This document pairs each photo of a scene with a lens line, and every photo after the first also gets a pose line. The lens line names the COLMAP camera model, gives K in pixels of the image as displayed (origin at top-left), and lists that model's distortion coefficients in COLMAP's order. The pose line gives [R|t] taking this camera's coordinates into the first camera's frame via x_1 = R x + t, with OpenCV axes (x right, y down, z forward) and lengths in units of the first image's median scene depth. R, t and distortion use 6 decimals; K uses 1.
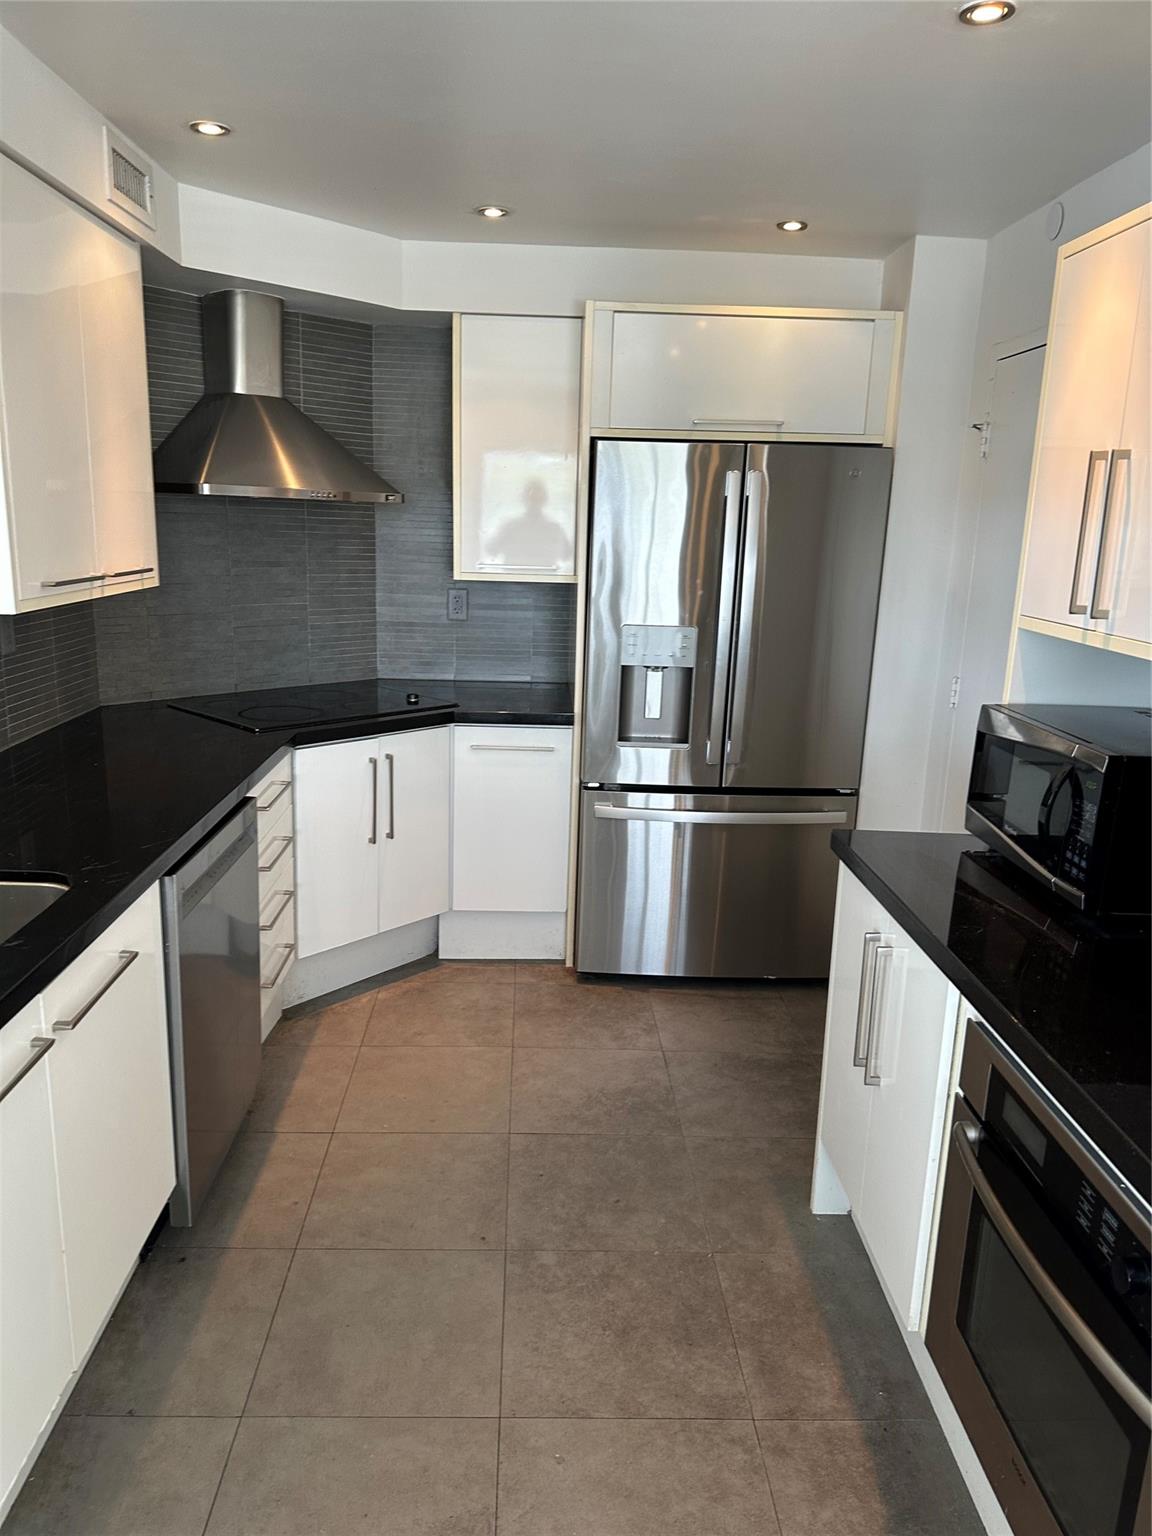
lens RADIAL K [[1075.0, 0, 583.2], [0, 1075.0, 775.8], [0, 0, 1]] dist [0.066352, -0.088764]
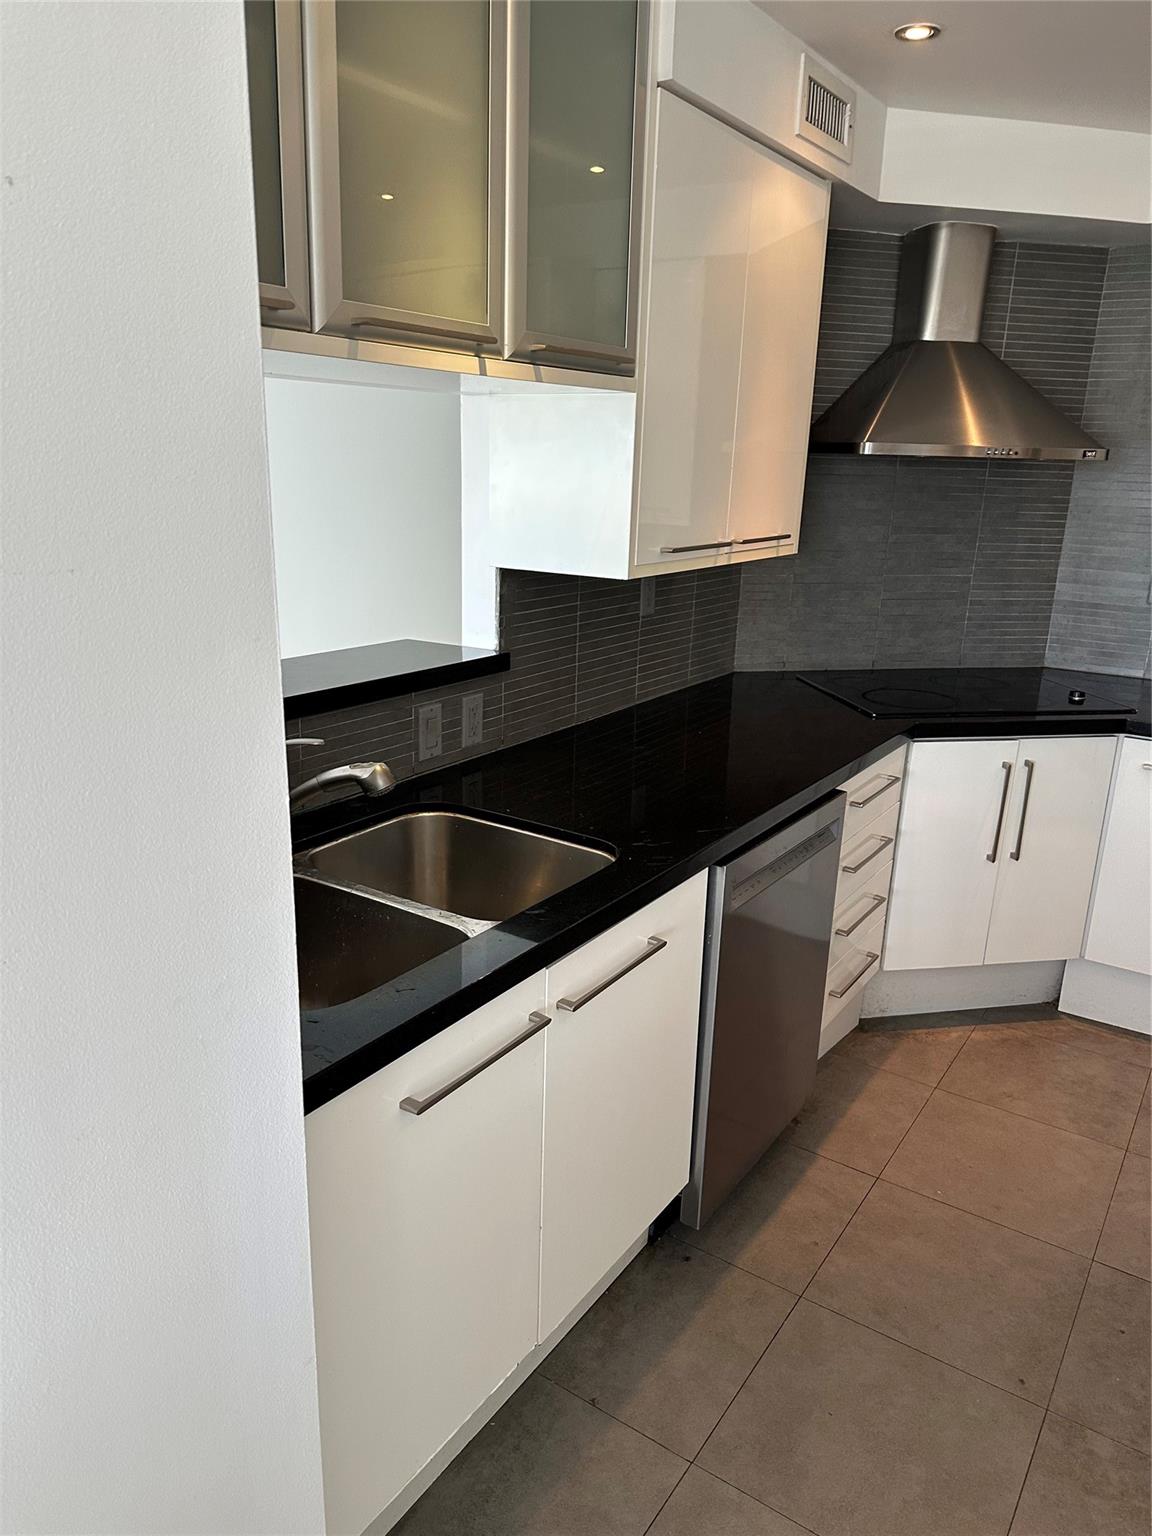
lens RADIAL K [[1075.0, 0, 583.2], [0, 1075.0, 775.8], [0, 0, 1]] dist [0.066352, -0.088764]
pose [[0.801298, 0.155831, -0.577614, 0.033692], [-0.136995, 0.987621, 0.076397, -0.027127], [0.582369, 0.017913, 0.812727, 0.117053]]
